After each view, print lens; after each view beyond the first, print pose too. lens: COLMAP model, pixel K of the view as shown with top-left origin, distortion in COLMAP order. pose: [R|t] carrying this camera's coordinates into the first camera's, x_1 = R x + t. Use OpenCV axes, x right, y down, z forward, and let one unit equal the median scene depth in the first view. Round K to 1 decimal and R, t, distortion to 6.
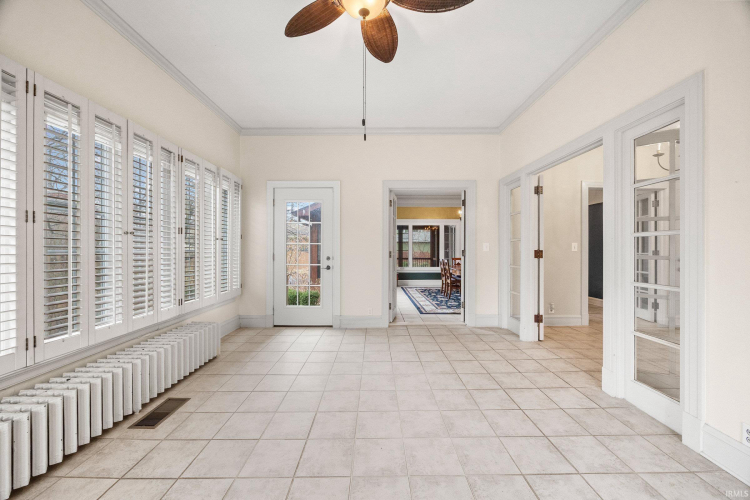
lens RADIAL K [[291.1, 0, 375.0], [0, 291.1, 250.0], [0, 0, 1]] dist [-0.000149, -0.000029]
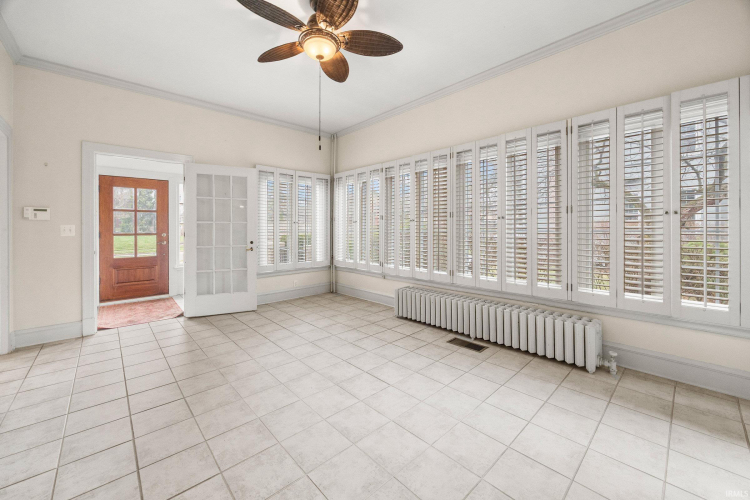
lens RADIAL K [[294.6, 0, 375.6], [0, 294.6, 224.6], [0, 0, 1]] dist [-0.000211, -0.000019]
pose [[-0.733576, -0.003341, -0.679600, 0.600994], [0.003020, 0.999962, -0.008175, -0.016839], [0.679601, -0.008049, -0.733538, 1.856045]]
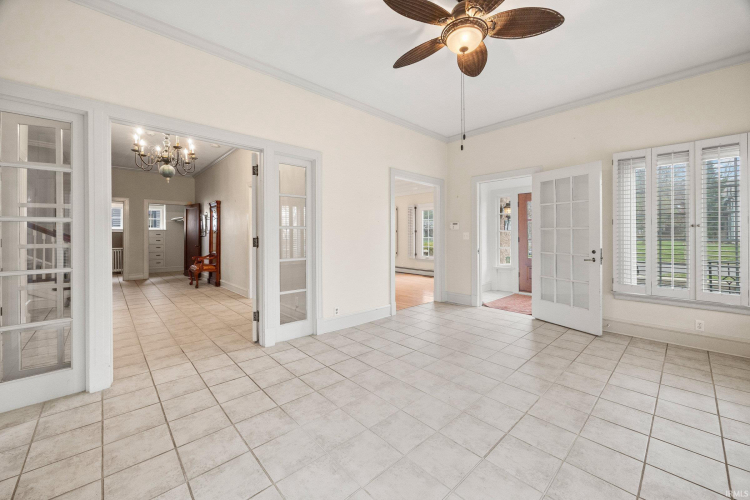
lens RADIAL K [[290.5, 0, 379.0], [0, 290.5, 237.8], [0, 0, 1]] dist [-0.013026, -0.000101]
pose [[-0.689436, -0.002050, 0.724344, -0.577408], [0.003709, 0.999973, 0.006361, -0.008543], [-0.724337, 0.007072, -0.689409, 1.794800]]
